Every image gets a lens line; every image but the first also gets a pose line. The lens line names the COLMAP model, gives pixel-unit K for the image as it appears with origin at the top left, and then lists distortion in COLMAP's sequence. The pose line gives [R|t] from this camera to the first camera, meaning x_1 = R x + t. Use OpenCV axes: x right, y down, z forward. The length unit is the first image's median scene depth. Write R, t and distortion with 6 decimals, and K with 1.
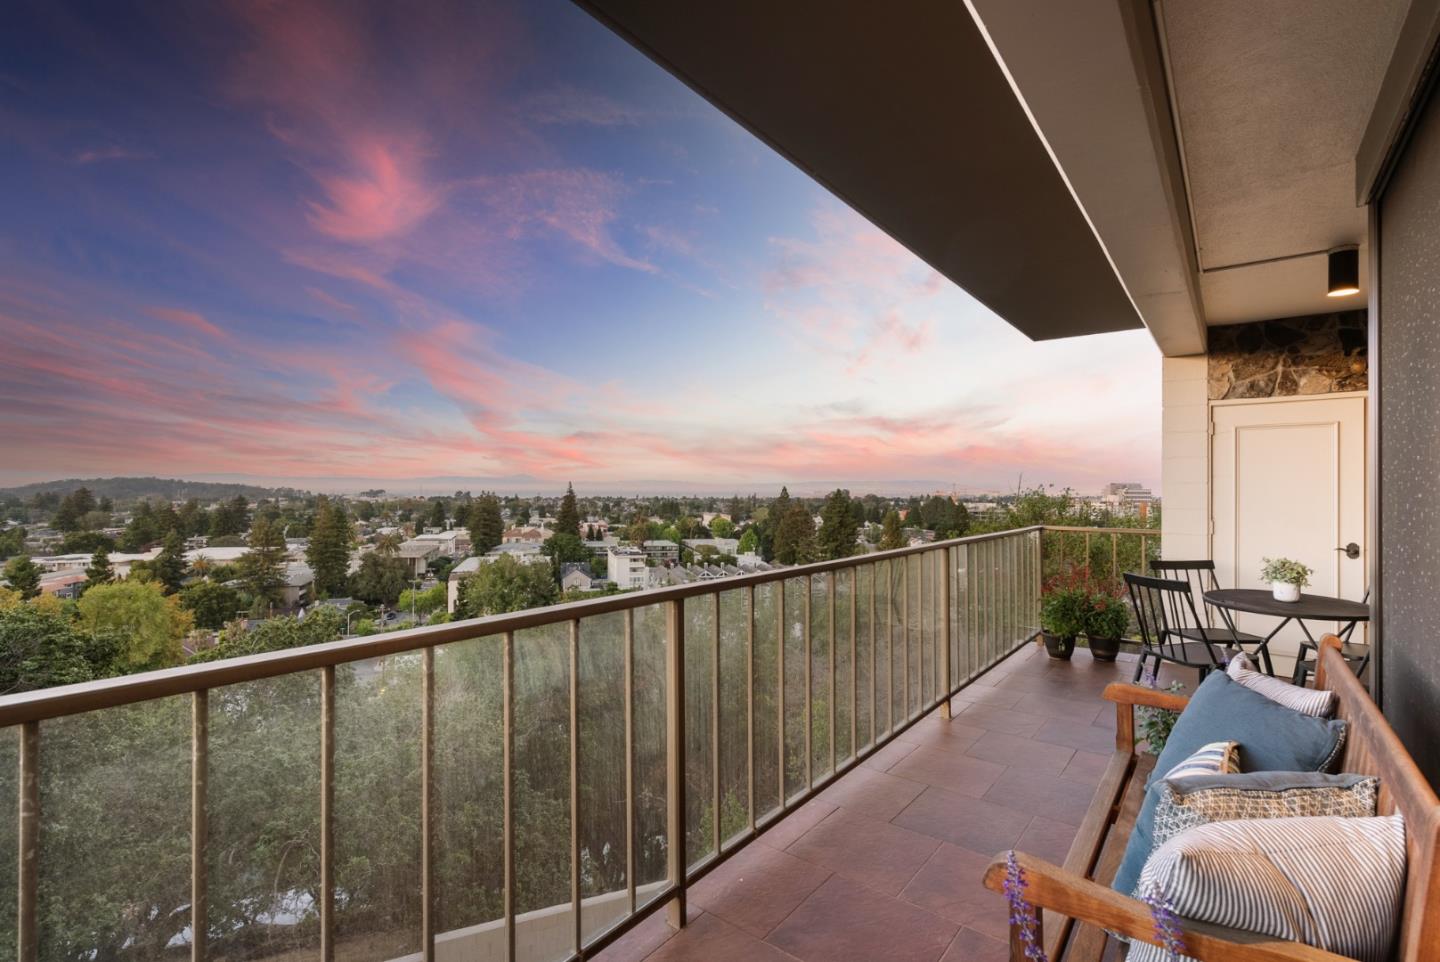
lens RADIAL K [[665.4, 0, 715.6], [0, 665.4, 482.6], [0, 0, 1]] dist [0.000473, 0.000128]
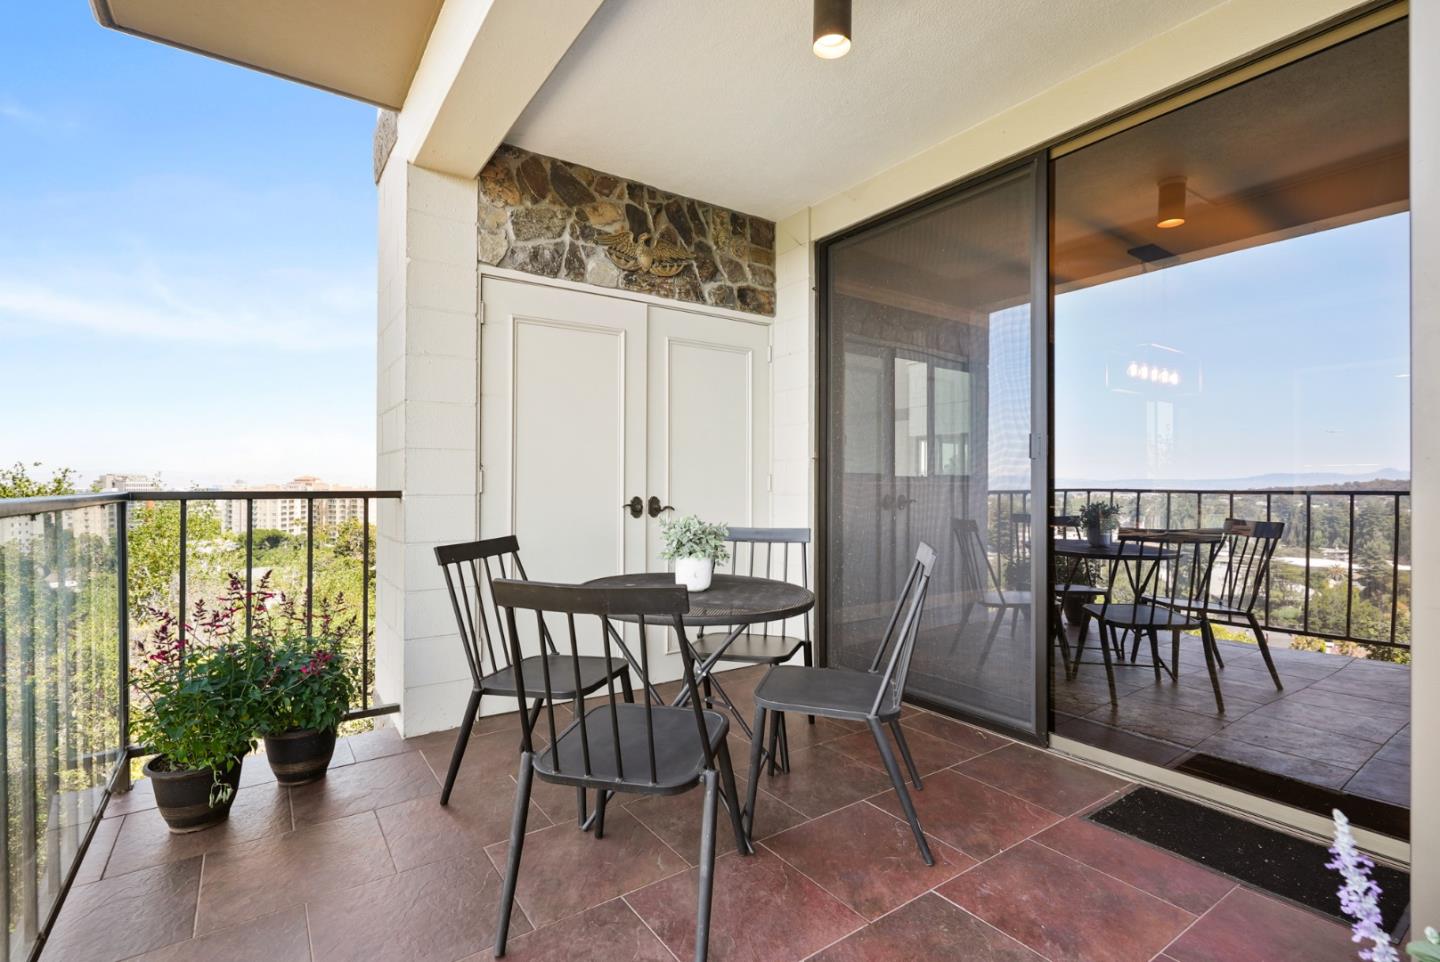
lens RADIAL K [[665.4, 0, 712.4], [0, 665.4, 479.0], [0, 0, 1]] dist [0.000473, 0.000128]
pose [[0.288114, 0.002377, 0.957593, 0.254207], [-0.004884, 0.999988, -0.001013, 0.067764], [-0.957584, -0.004385, 0.288122, 0.664551]]
